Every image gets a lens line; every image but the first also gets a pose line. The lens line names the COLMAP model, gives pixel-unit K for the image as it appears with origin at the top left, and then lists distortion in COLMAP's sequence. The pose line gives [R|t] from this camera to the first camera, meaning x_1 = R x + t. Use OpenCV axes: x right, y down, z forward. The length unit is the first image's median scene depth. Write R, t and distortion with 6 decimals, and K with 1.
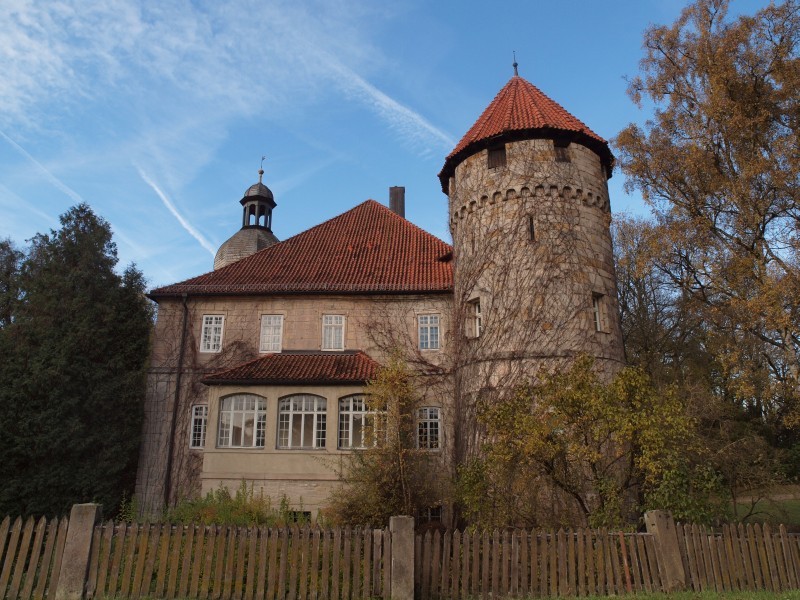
lens RADIAL K [[569.0, 0, 400.0], [0, 569.0, 300.0], [0, 0, 1]] dist [-0.114288, 0.091007]
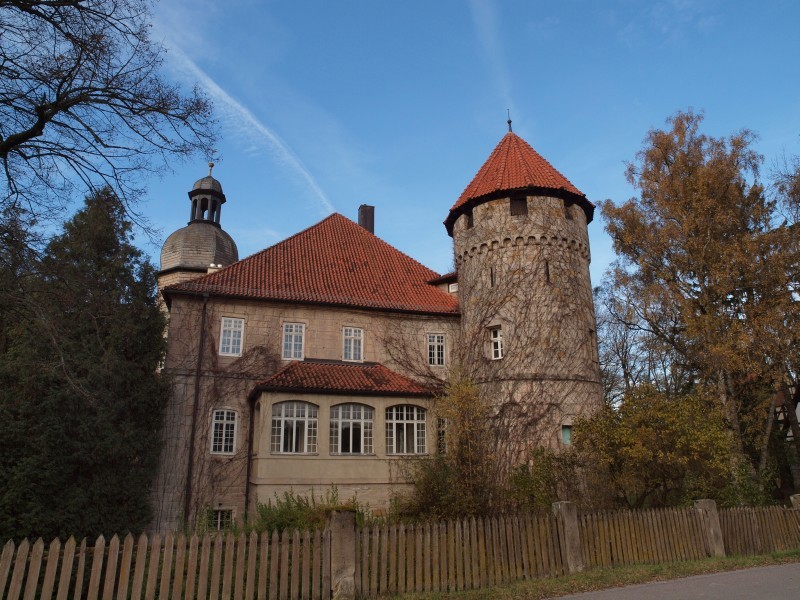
lens RADIAL K [[574.9, 0, 400.0], [0, 574.9, 300.0], [0, 0, 1]] dist [-0.123957, 0.114479]
pose [[0.937103, 0.093935, 0.336176, -0.443318], [-0.092070, 0.995520, -0.021523, -0.011146], [-0.336692, -0.010783, 0.941553, -0.038072]]
